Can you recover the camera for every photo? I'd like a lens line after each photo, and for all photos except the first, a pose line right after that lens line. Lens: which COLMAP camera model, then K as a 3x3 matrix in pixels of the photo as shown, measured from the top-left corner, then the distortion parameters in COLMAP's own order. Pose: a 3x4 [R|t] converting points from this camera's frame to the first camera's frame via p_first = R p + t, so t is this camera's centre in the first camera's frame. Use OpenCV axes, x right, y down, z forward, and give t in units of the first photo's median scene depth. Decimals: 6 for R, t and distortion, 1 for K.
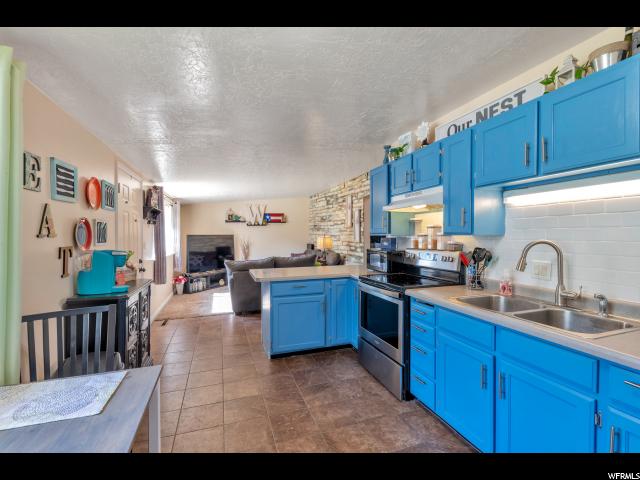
lens RADIAL K [[283.8, 0, 320.0], [0, 283.8, 240.0], [0, 0, 1]] dist [-0.000145, -0.000013]
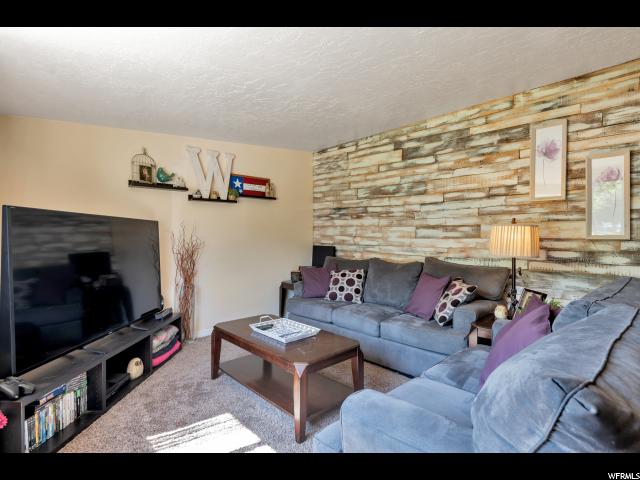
lens RADIAL K [[320.4, 0, 320.0], [0, 320.4, 240.0], [0, 0, 1]] dist [0.001335, -0.001544]
pose [[0.915718, 0.006162, 0.401775, -0.267650], [-0.000500, 0.999899, -0.014196, 0.010436], [-0.401822, 0.012799, 0.915628, 0.522038]]
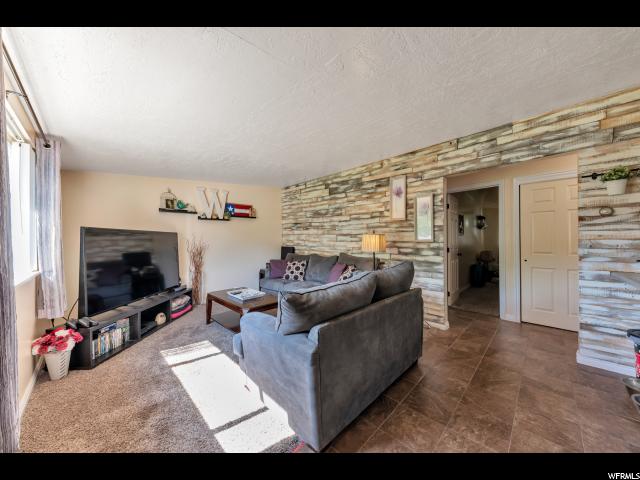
lens RADIAL K [[224.9, 0, 320.0], [0, 224.9, 240.0], [0, 0, 1]] dist [0.001594, 0.000102]
pose [[0.898267, 0.004223, 0.439429, -0.232399], [0.007859, 0.999640, -0.025671, 0.010946], [-0.439379, 0.026512, 0.897910, 0.422932]]
